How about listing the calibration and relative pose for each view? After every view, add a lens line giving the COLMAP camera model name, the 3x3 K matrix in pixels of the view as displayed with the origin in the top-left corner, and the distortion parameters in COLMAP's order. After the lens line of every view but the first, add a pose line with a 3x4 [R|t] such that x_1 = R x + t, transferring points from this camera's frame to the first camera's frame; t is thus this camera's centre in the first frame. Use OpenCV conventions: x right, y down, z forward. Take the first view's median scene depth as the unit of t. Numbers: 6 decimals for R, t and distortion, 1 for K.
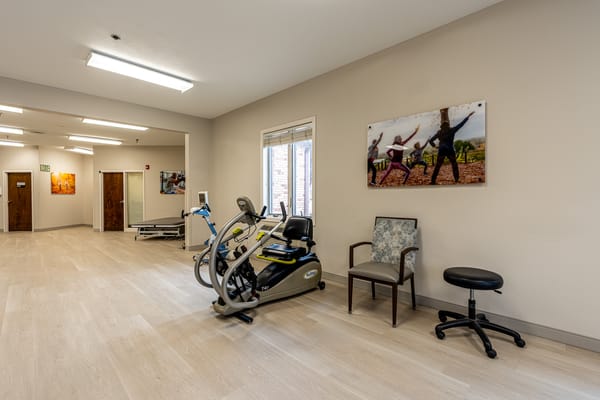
lens RADIAL K [[273.1, 0, 298.9], [0, 273.1, 195.9], [0, 0, 1]] dist [-0.005940, 0.001702]
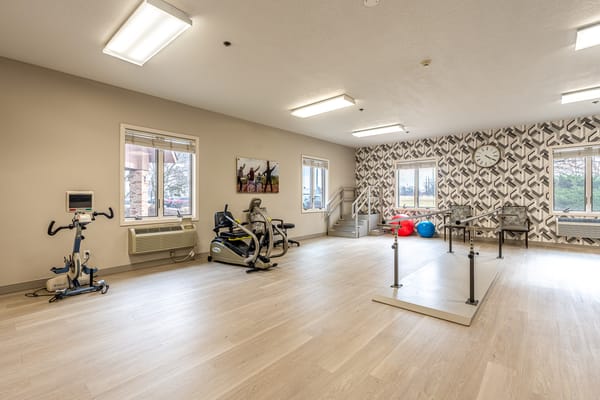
lens RADIAL K [[273.1, 0, 299.7], [0, 273.1, 197.7], [0, 0, 1]] dist [-0.005940, 0.001702]
pose [[-0.057262, -0.002070, 0.998357, -1.713255], [0.005435, 0.999982, 0.002386, -0.001981], [-0.998344, 0.005563, -0.057250, 0.785190]]
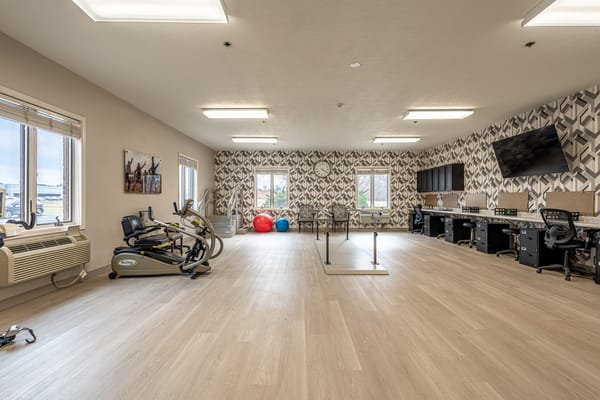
lens RADIAL K [[273.1, 0, 303.7], [0, 273.1, 199.6], [0, 0, 1]] dist [-0.005940, 0.001702]
pose [[-0.711250, -0.002210, 0.702936, -1.595616], [0.002183, 0.999983, 0.005354, -0.000851], [-0.702936, 0.005342, -0.711233, 1.525583]]
